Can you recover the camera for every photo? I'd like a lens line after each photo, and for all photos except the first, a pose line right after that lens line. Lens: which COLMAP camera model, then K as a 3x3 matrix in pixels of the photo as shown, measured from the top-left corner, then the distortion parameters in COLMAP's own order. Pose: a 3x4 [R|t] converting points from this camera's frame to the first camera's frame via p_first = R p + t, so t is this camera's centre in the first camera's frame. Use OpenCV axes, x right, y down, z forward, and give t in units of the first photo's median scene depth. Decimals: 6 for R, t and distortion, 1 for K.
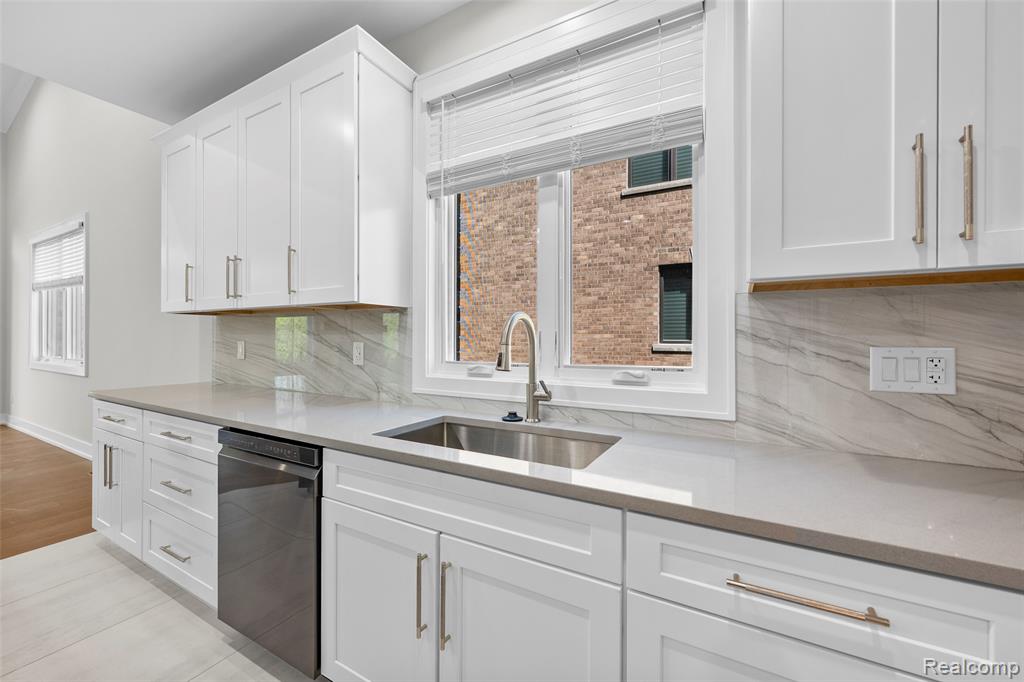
lens RADIAL K [[405.8, 0, 512.3], [0, 405.8, 343.8], [0, 0, 1]] dist [0.001398, -0.000010]
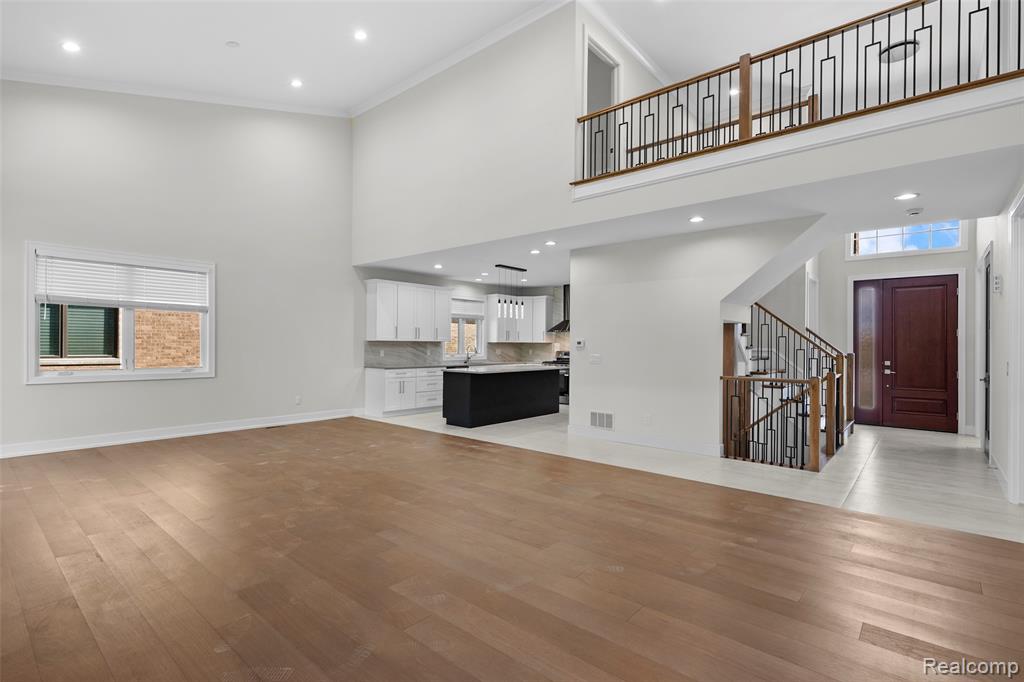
lens RADIAL K [[489.1, 0, 504.2], [0, 489.1, 345.1], [0, 0, 1]] dist [0.002079, -0.001916]
pose [[0.208280, -0.004434, 0.978059, -5.235525], [0.007792, 0.999966, 0.002874, -0.061798], [-0.978038, 0.007022, 0.208308, -0.757698]]
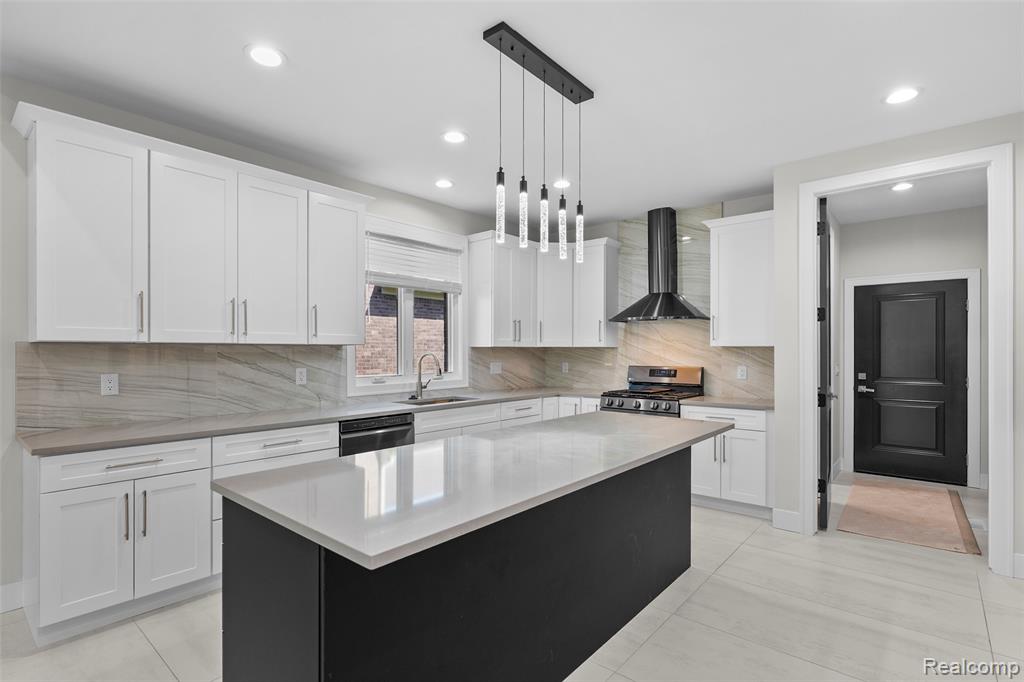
lens RADIAL K [[489.1, 0, 505.9], [0, 489.1, 346.6], [0, 0, 1]] dist [0.002079, -0.001916]
pose [[0.196690, 0.004171, 0.980457, -2.041423], [0.014541, 0.999869, -0.007170, -0.060748], [-0.980358, 0.015667, 0.196604, -0.028516]]
